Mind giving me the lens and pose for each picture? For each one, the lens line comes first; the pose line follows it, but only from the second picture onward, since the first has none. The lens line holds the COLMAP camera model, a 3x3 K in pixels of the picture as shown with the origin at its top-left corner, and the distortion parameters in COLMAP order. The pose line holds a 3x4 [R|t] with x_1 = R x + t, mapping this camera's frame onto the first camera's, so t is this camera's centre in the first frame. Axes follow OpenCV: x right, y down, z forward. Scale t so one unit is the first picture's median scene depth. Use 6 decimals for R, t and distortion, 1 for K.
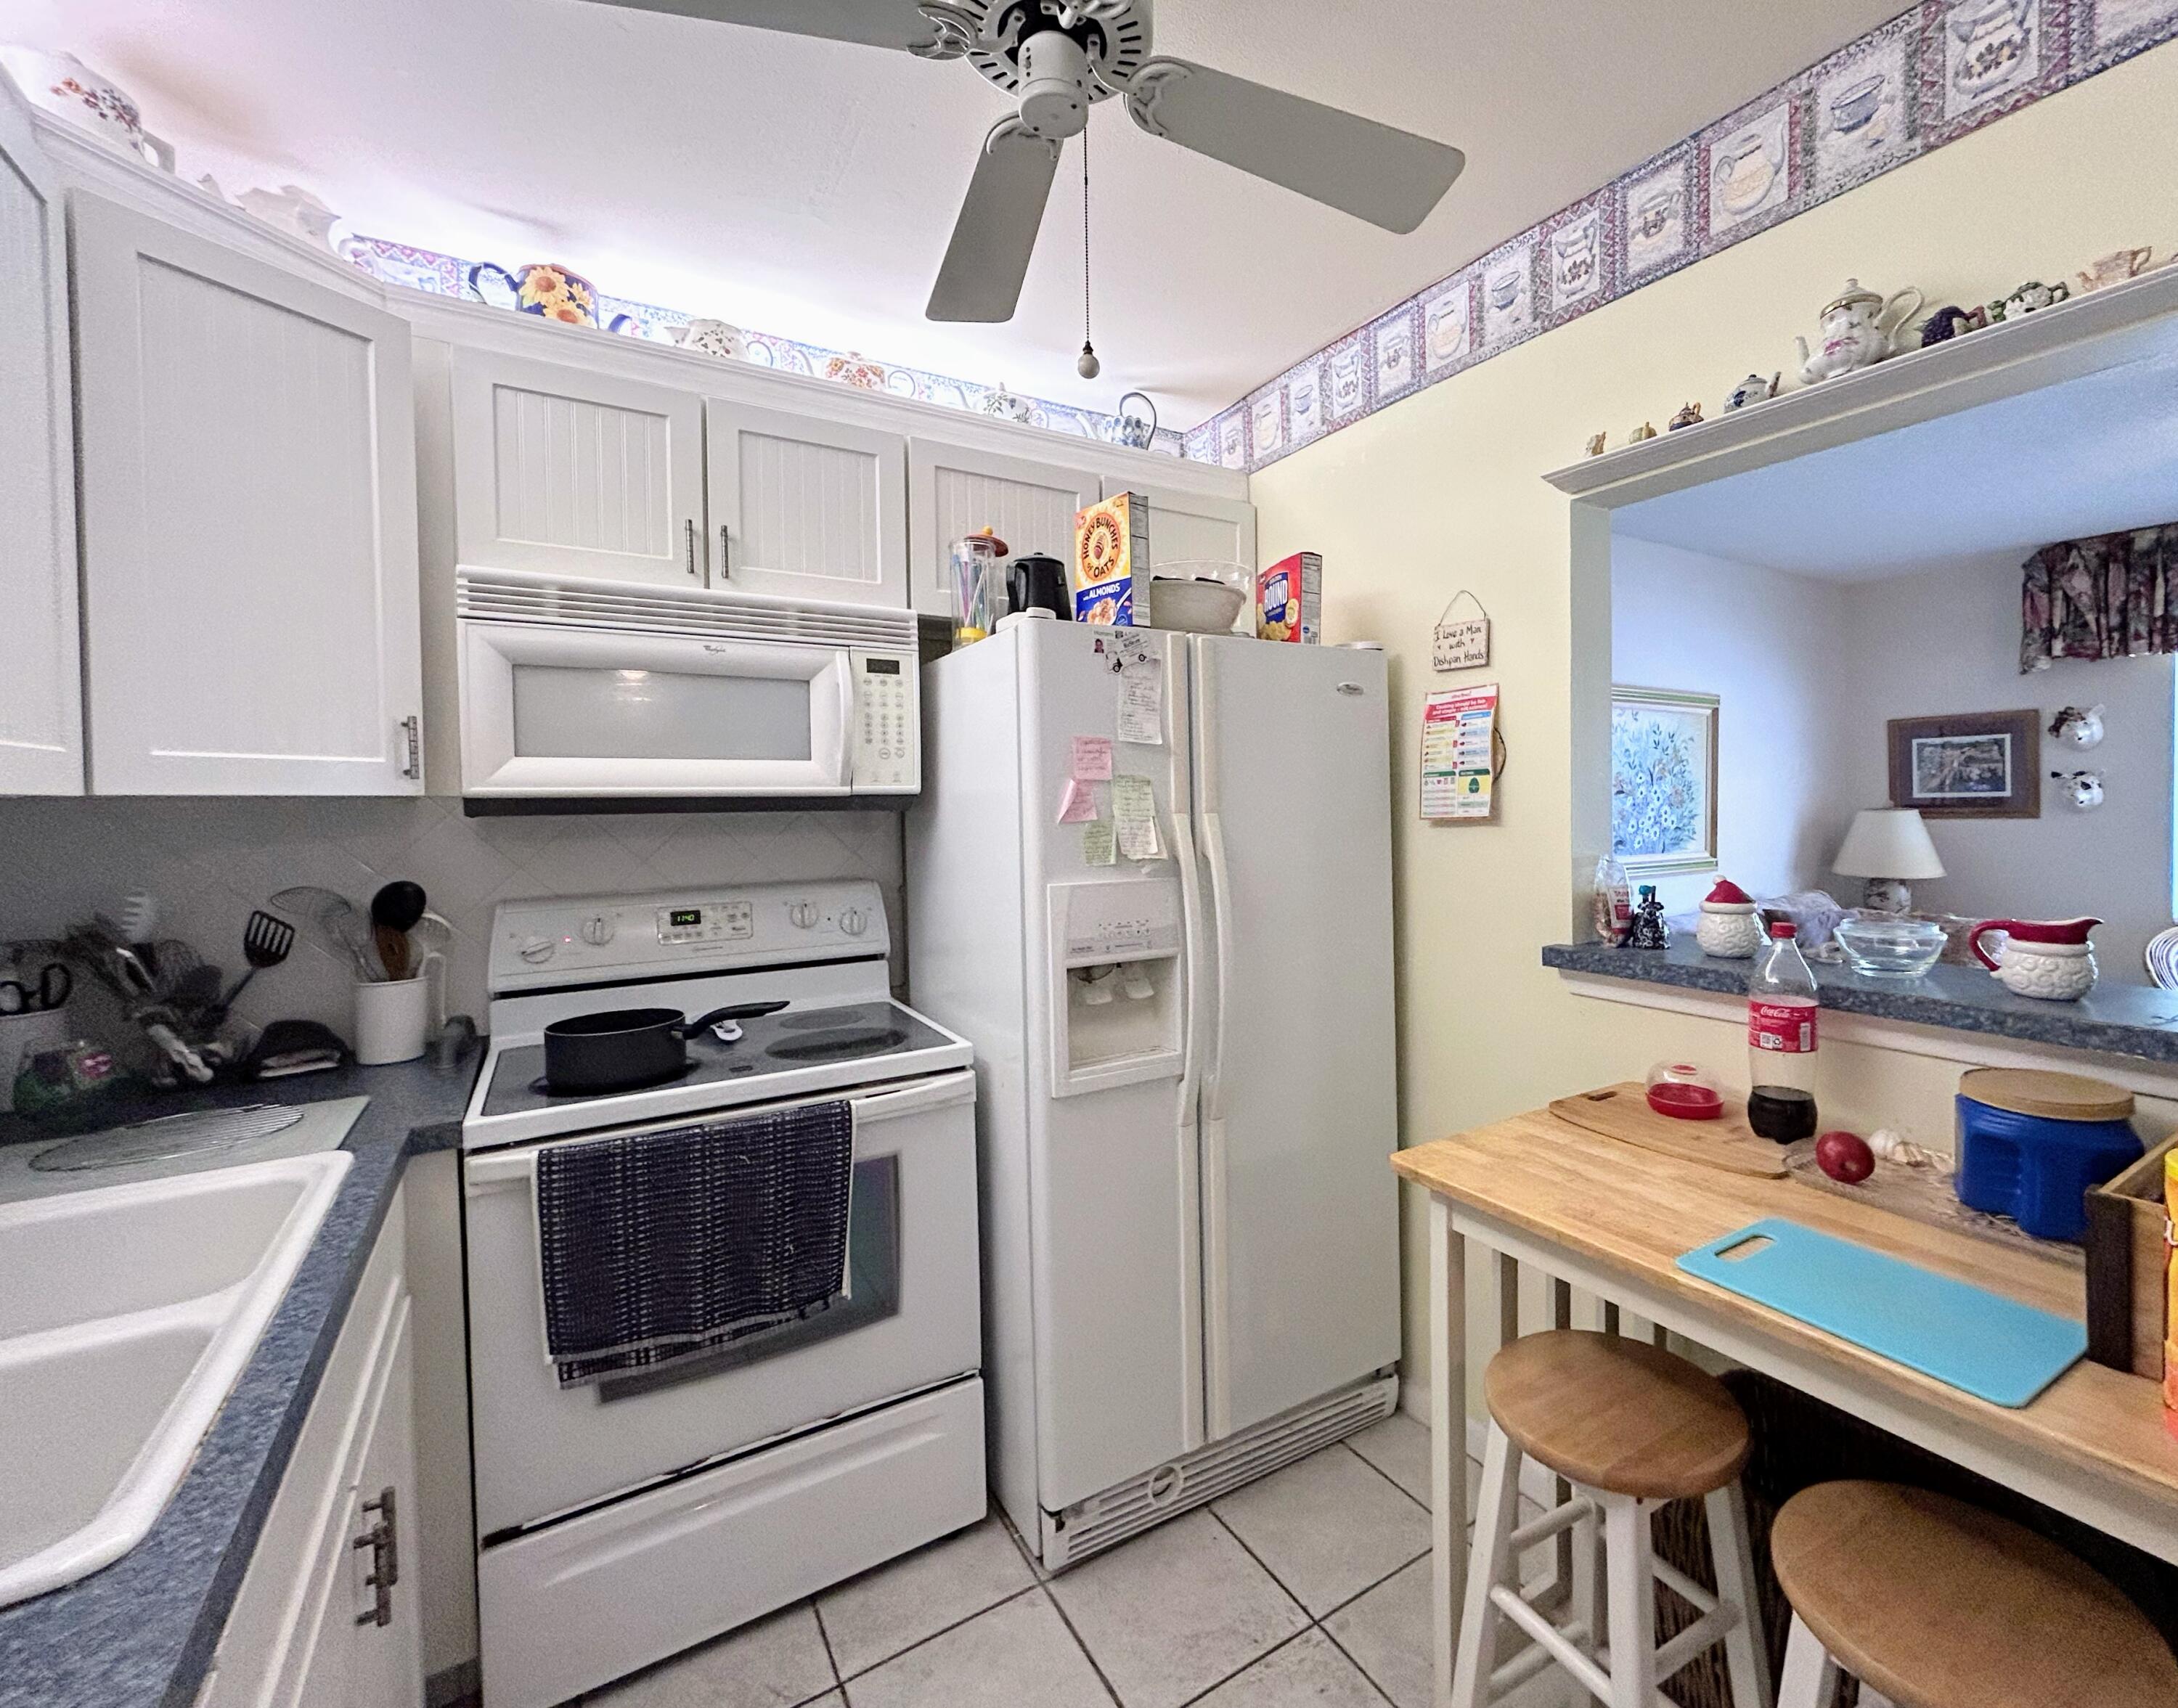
lens RADIAL K [[983.2, 0, 1206.2], [0, 983.2, 823.3], [0, 0, 1]] dist [0.001797, 0.000848]
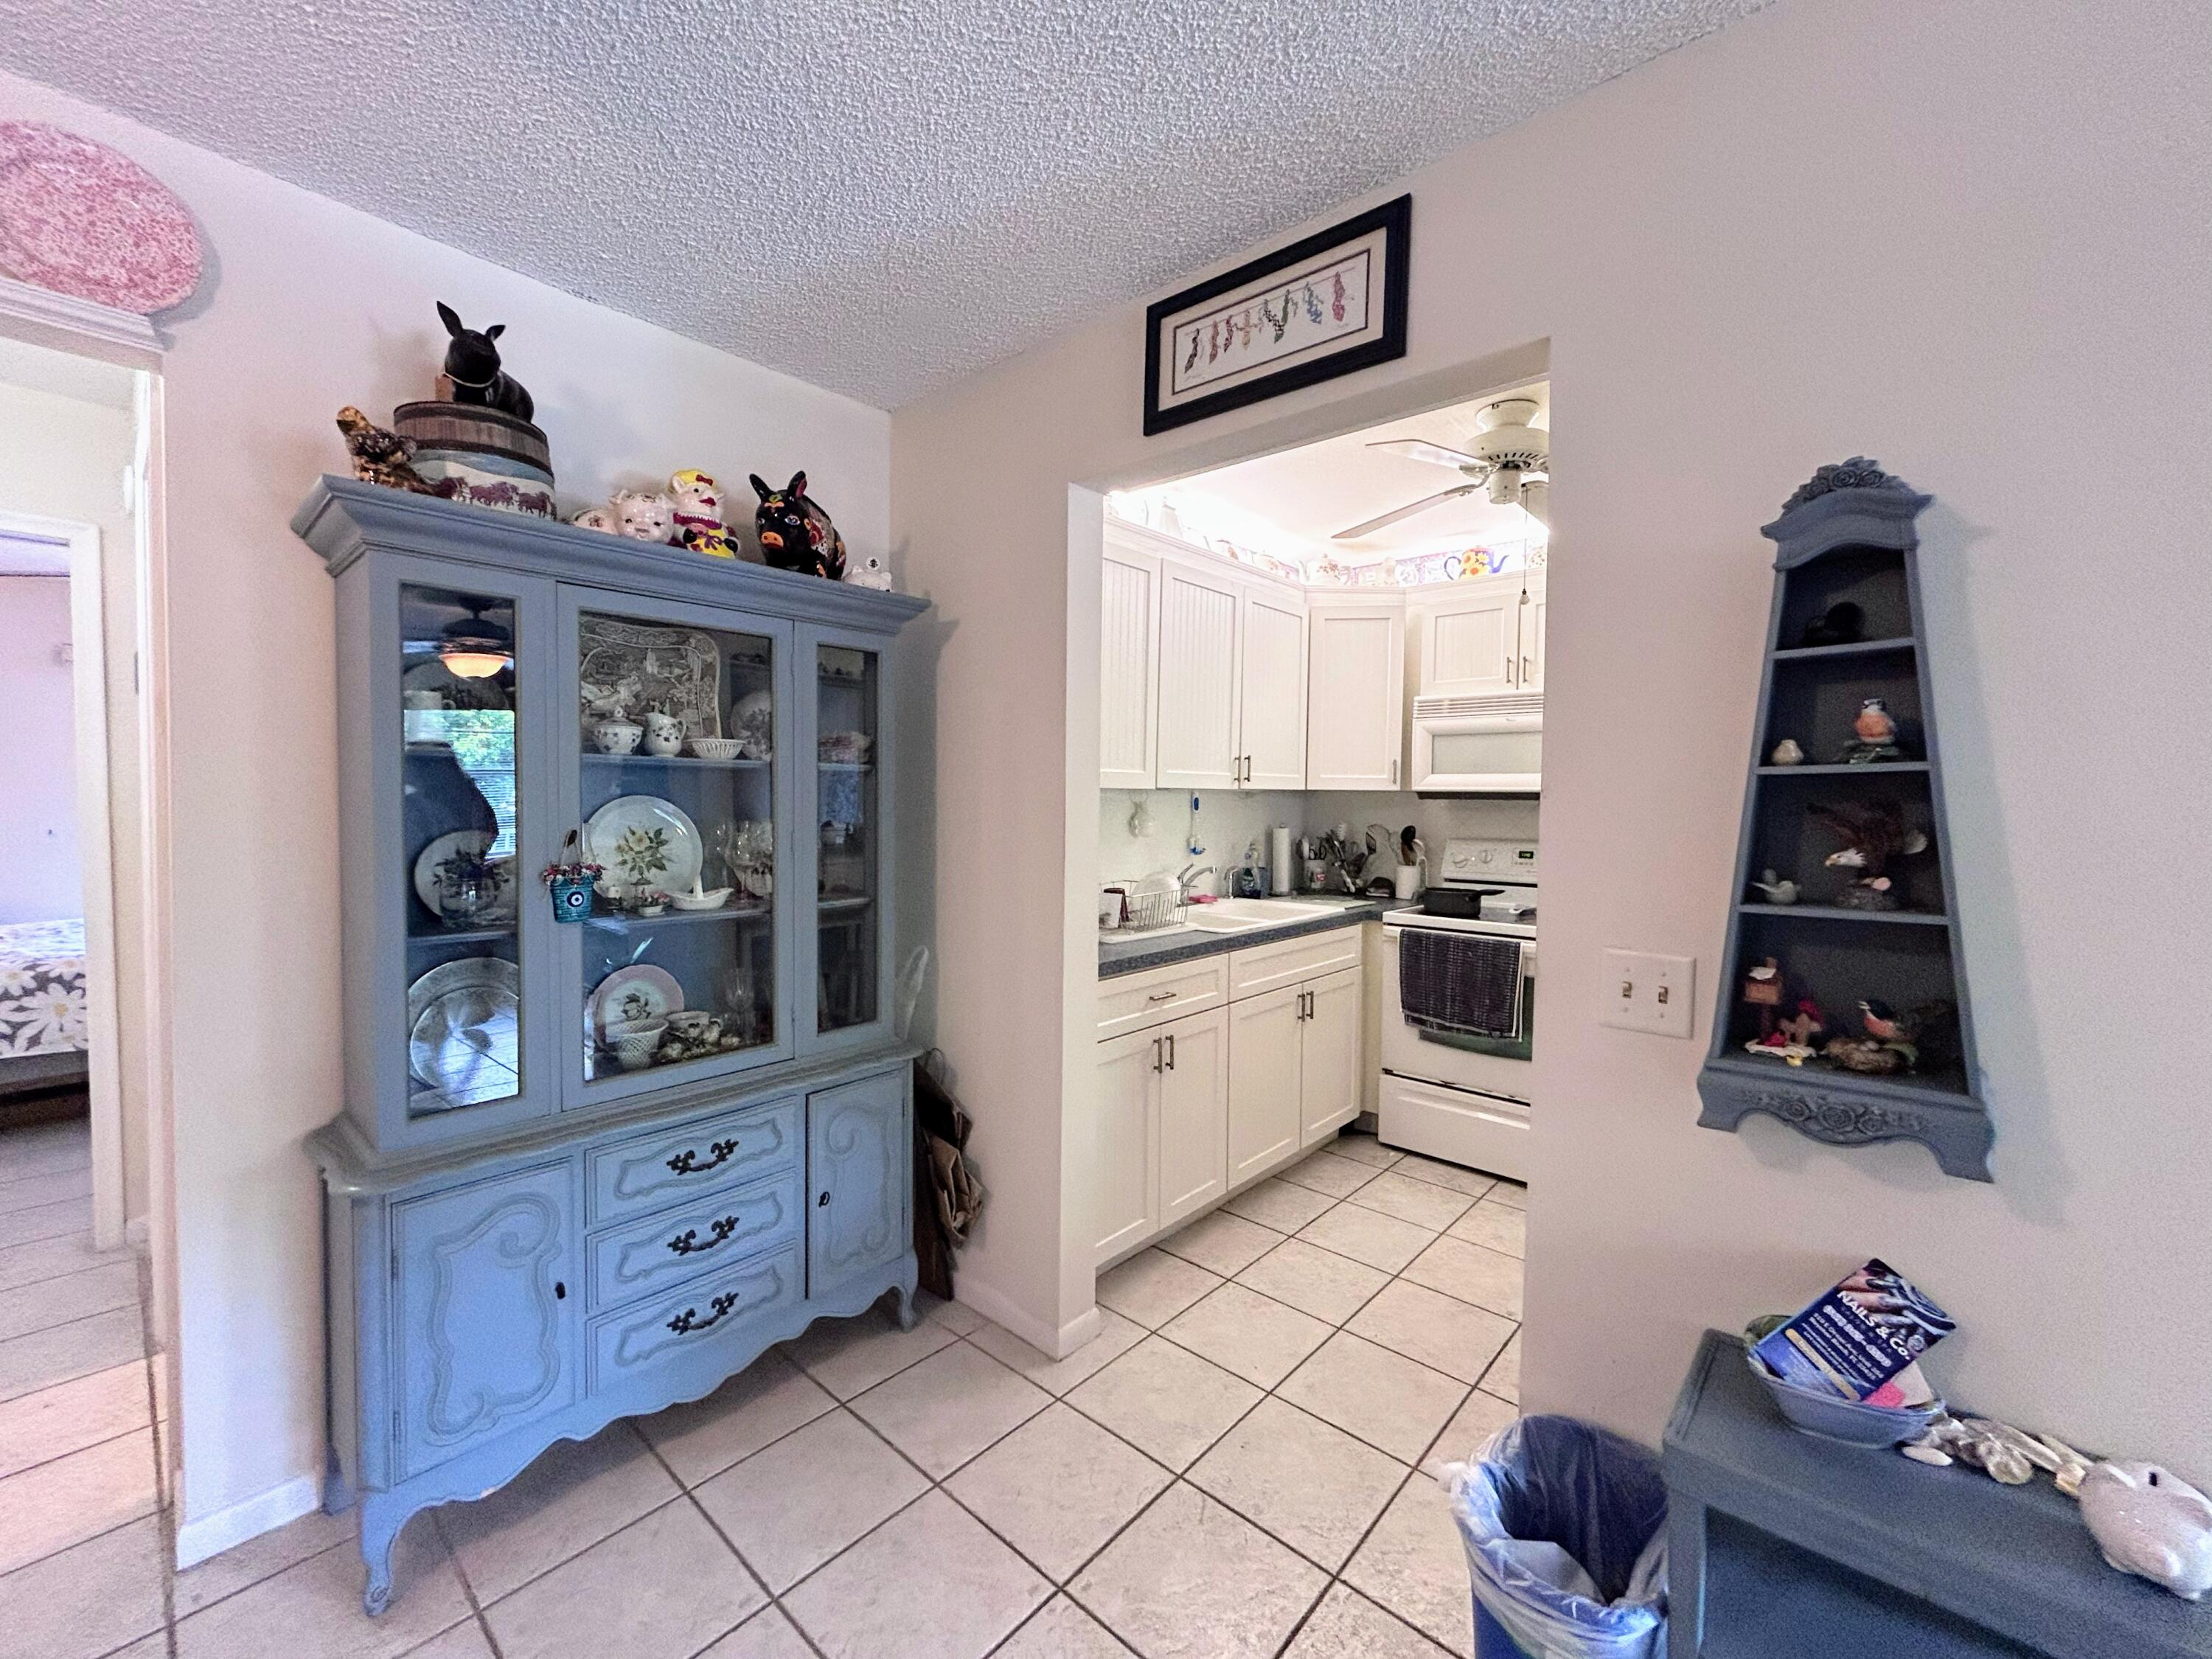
lens RADIAL K [[898.3, 0, 1102.5], [0, 898.3, 828.1], [0, 0, 1]] dist [0.001127, -0.000228]
pose [[0.244827, 0.052810, -0.968128, 1.118036], [-0.036976, 0.998298, 0.045105, -0.005685], [0.968862, 0.024755, 0.246363, -0.277970]]
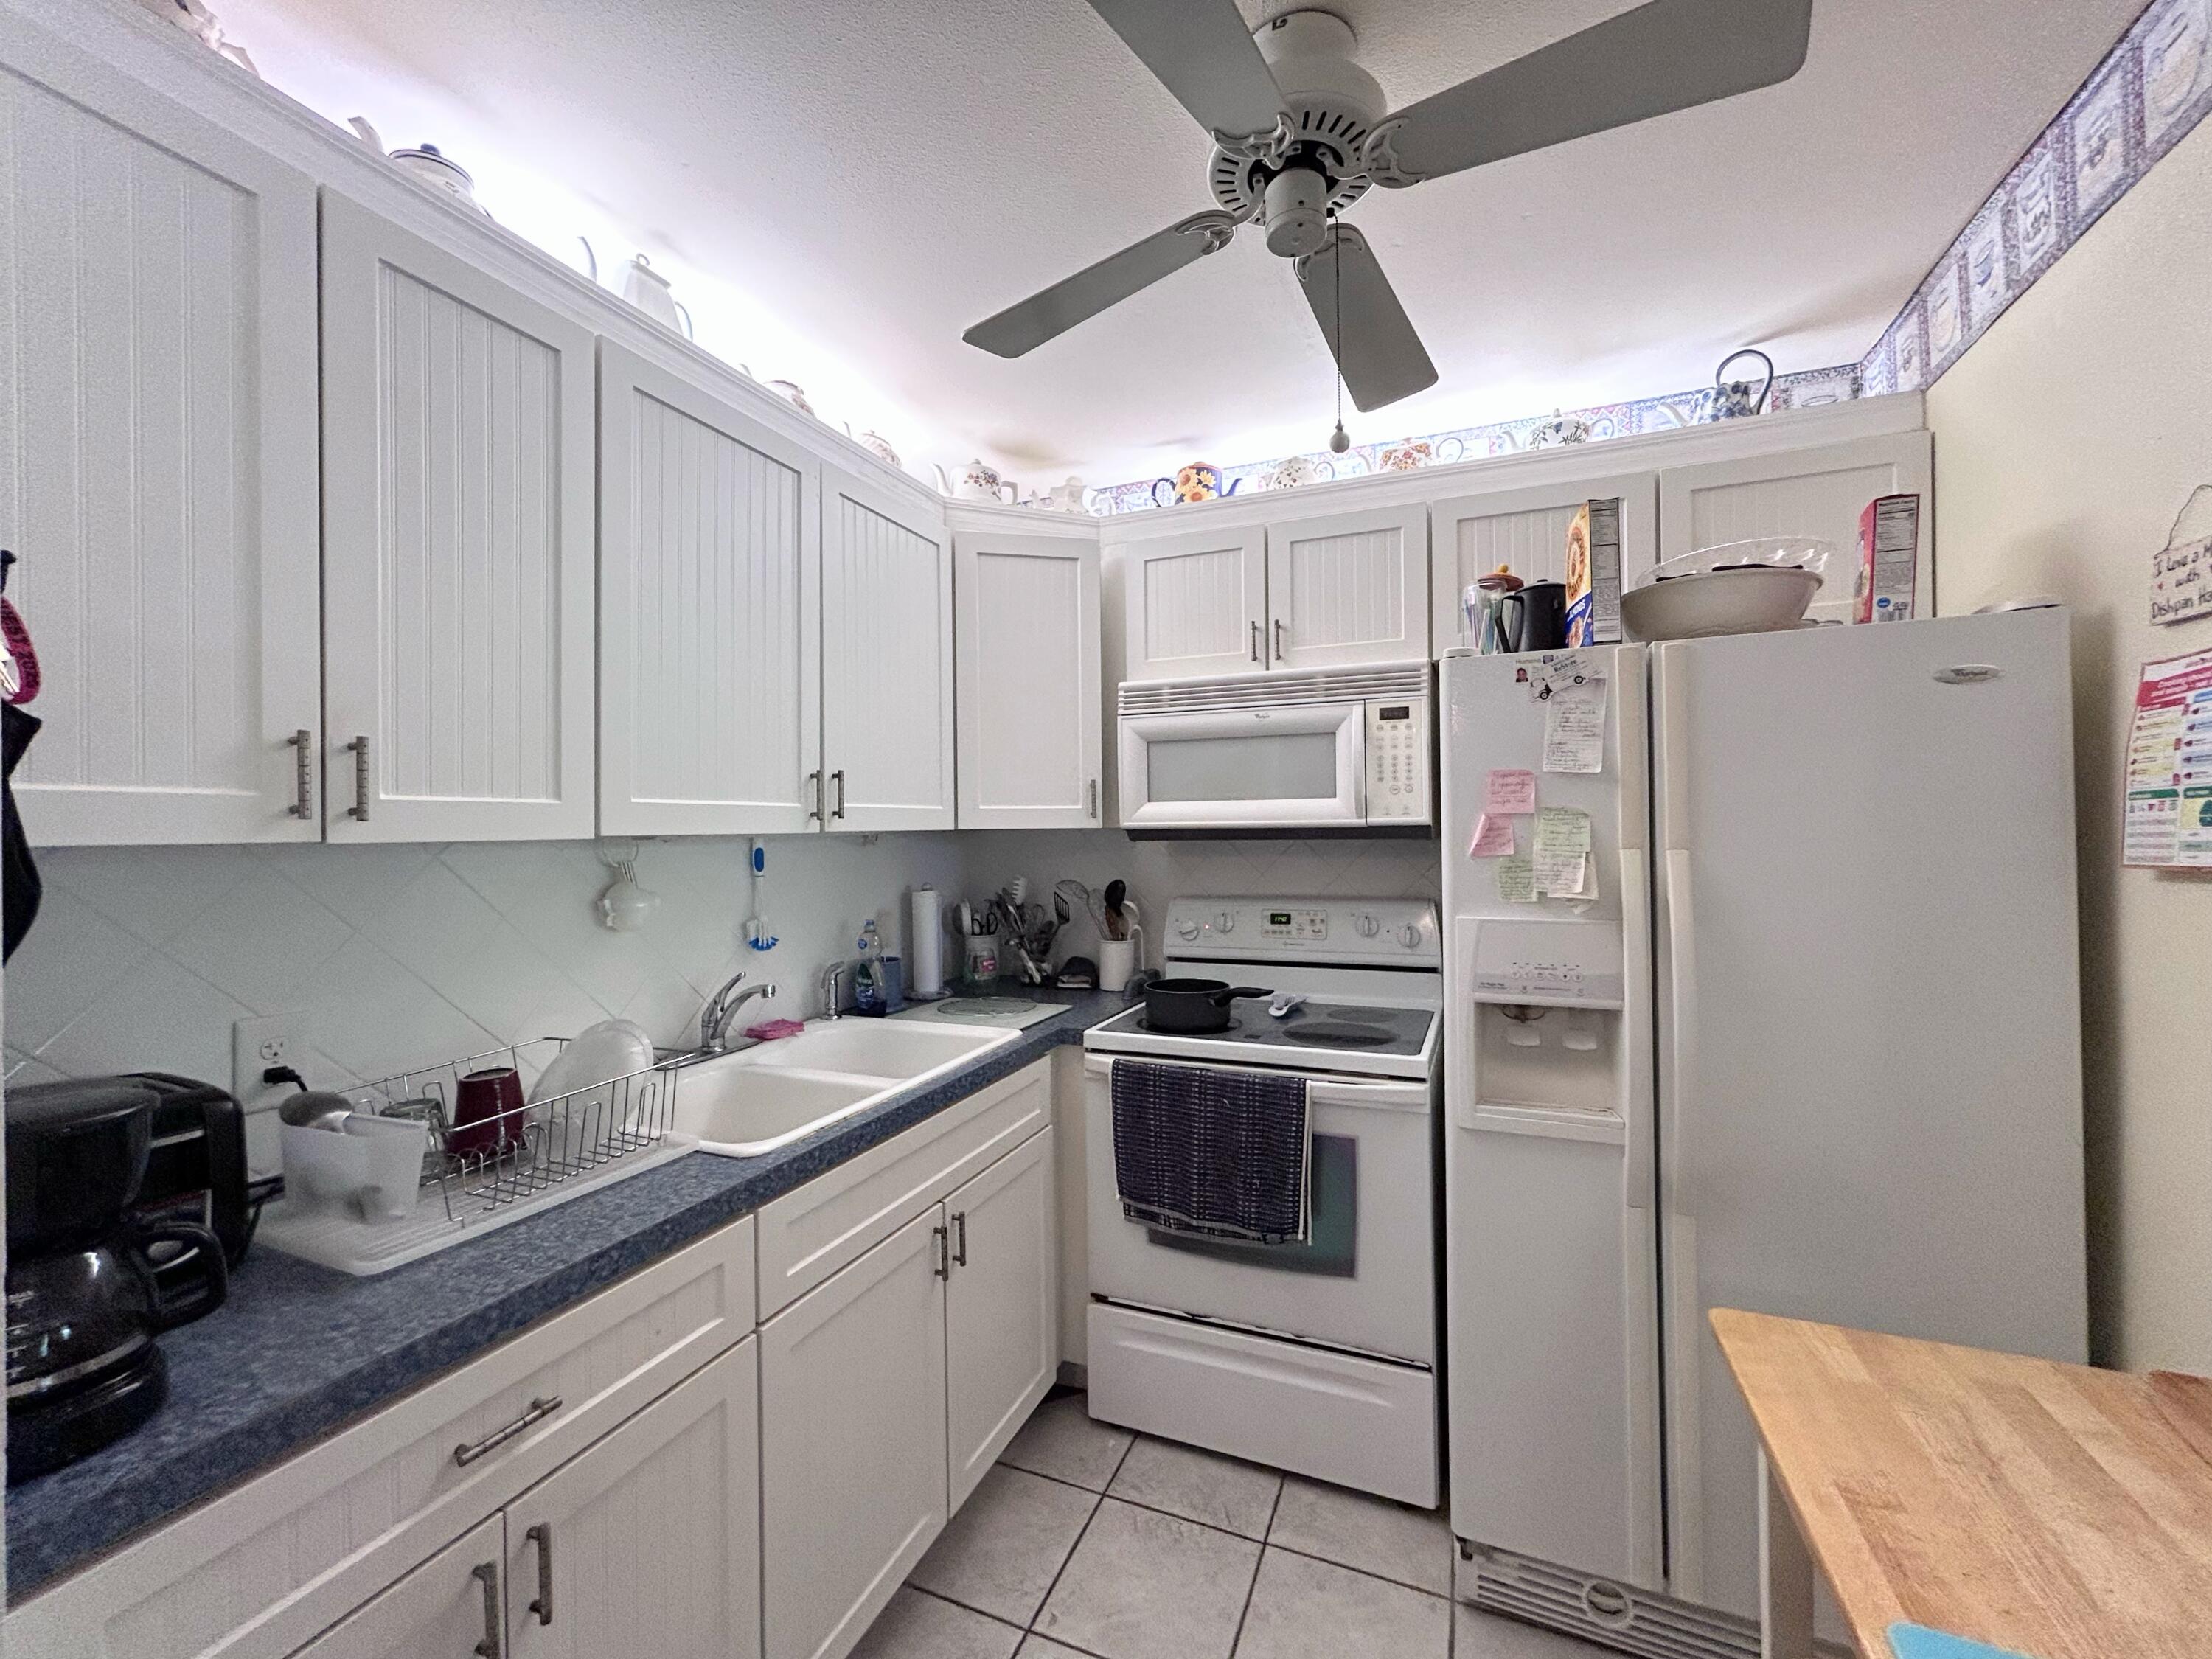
lens RADIAL K [[898.3, 0, 1102.5], [0, 898.3, 828.1], [0, 0, 1]] dist [0.001127, -0.000228]
pose [[0.548303, 0.005381, -0.836262, 0.391120], [-0.015473, 0.999873, -0.003711, -0.019143], [0.836137, 0.014975, 0.548317, 0.165201]]
